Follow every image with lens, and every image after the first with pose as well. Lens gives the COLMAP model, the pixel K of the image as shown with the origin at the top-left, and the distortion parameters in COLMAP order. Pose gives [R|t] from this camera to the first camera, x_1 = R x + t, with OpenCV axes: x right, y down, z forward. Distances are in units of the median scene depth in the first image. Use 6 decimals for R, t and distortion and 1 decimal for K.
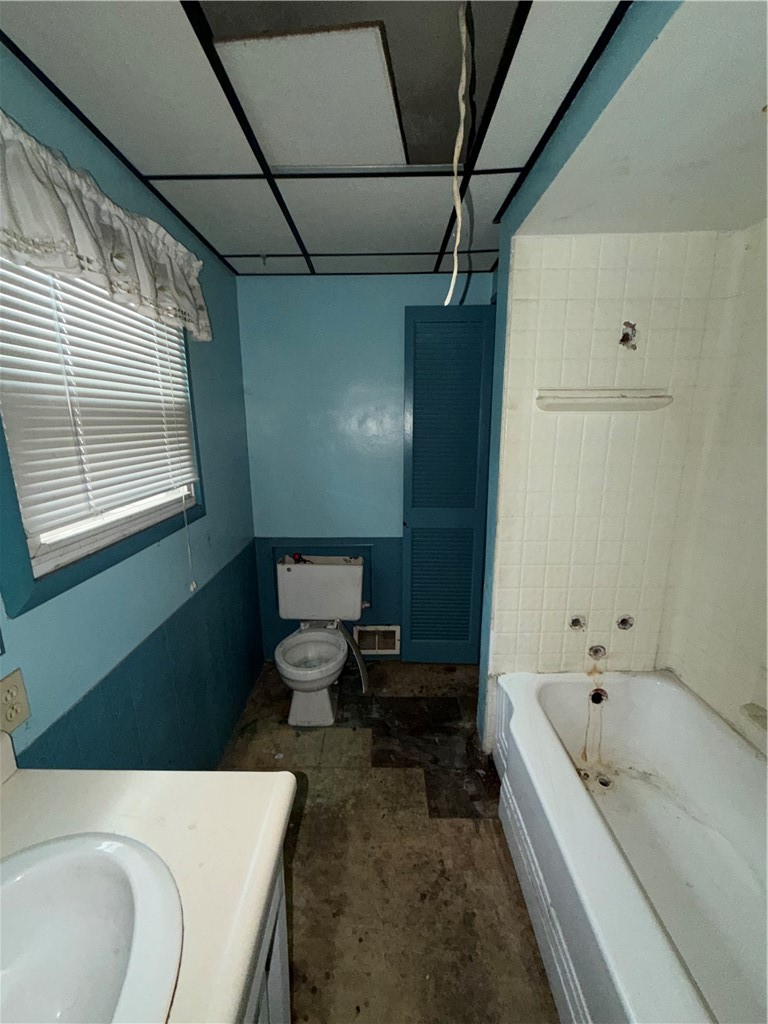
lens RADIAL K [[408.2, 0, 382.3], [0, 408.2, 510.3], [0, 0, 1]] dist [-0.001875, 0.000708]
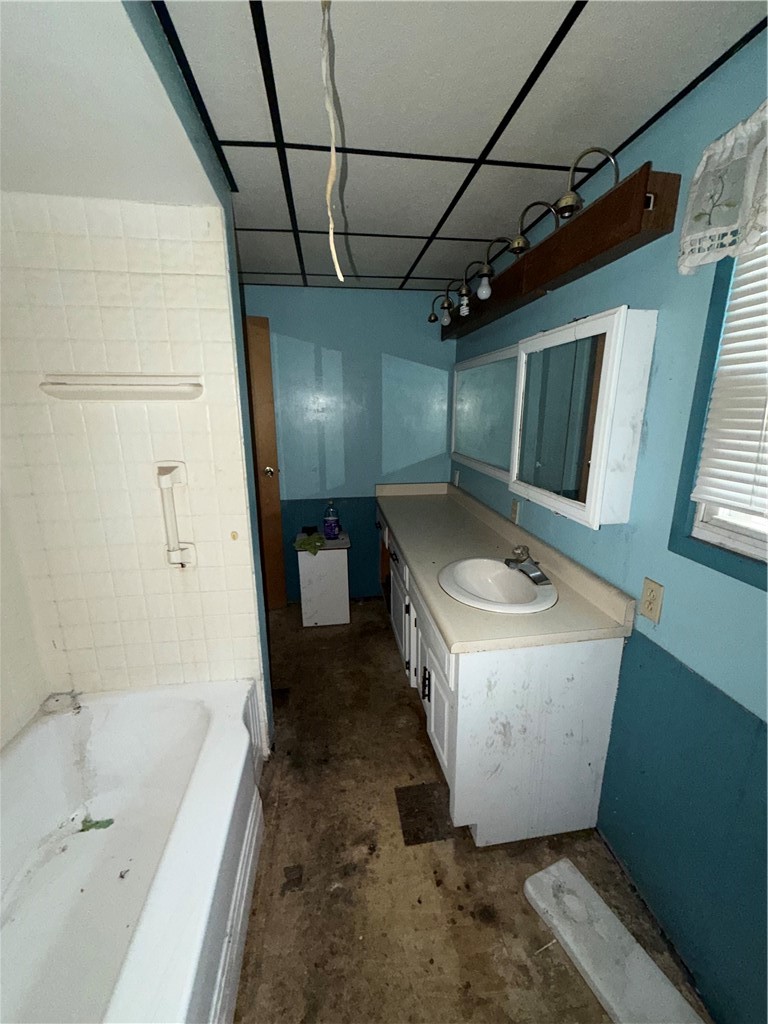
lens RADIAL K [[408.2, 0, 386.8], [0, 408.2, 508.7], [0, 0, 1]] dist [-0.001875, 0.000708]
pose [[-0.988950, 0.044635, -0.141373, 0.165180], [-0.024495, 0.891297, 0.452758, -0.365134], [0.146214, 0.451217, -0.880355, 1.643582]]
